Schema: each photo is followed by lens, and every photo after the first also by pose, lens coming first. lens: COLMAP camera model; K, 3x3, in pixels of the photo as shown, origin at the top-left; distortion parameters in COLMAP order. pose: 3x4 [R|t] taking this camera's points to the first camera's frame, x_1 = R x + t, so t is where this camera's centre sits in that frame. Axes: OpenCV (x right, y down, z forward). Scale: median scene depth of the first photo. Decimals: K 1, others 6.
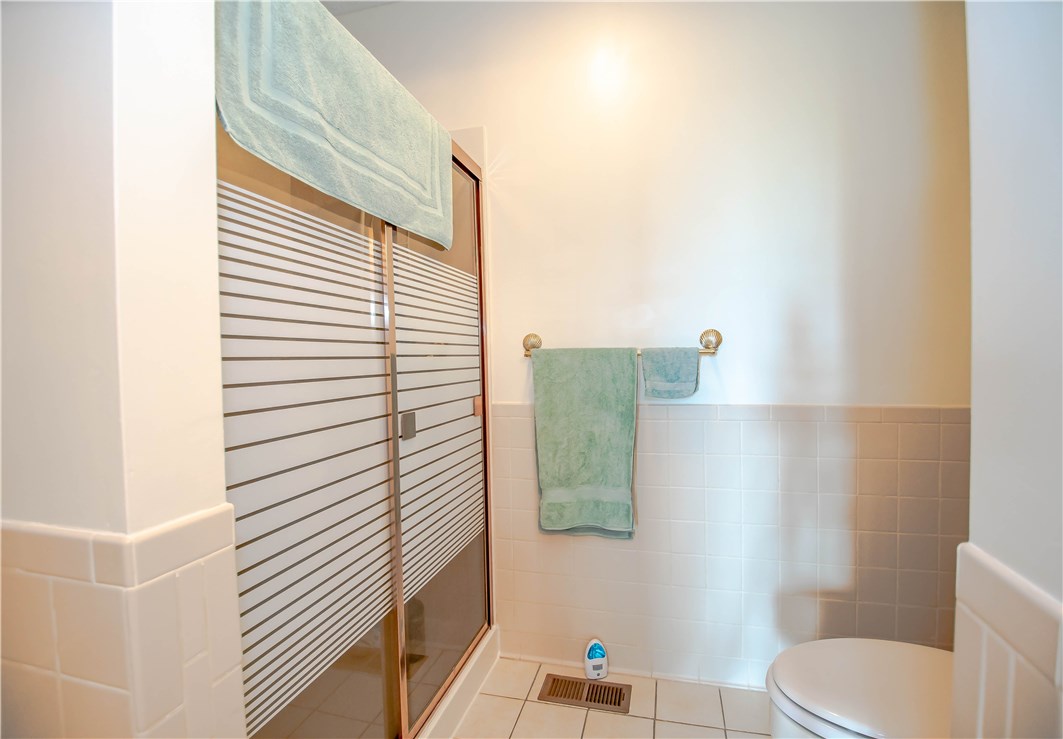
lens RADIAL K [[524.4, 0, 534.1], [0, 524.4, 359.7], [0, 0, 1]] dist [0.000688, 0.000039]
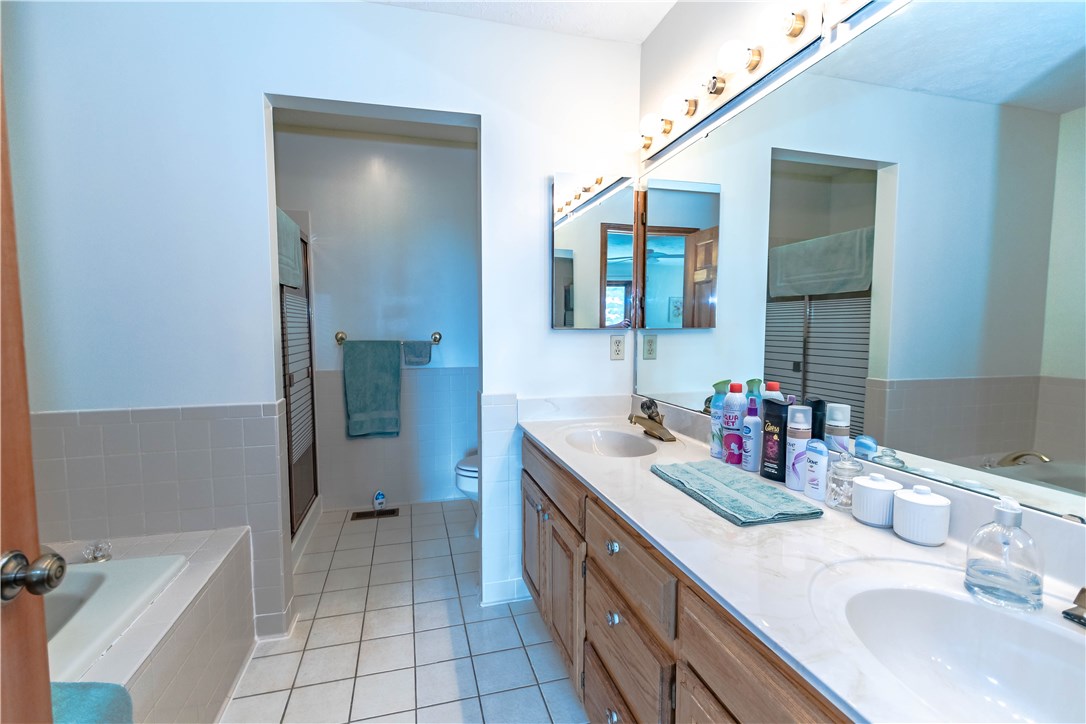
lens RADIAL K [[489.1, 0, 543.0], [0, 489.1, 362.0], [0, 0, 1]] dist [0.000525, -0.000032]
pose [[0.867751, -0.019032, 0.496635, -0.257257], [-0.008532, 0.998549, 0.053174, -0.044166], [-0.496926, -0.050379, 0.866329, -0.878395]]
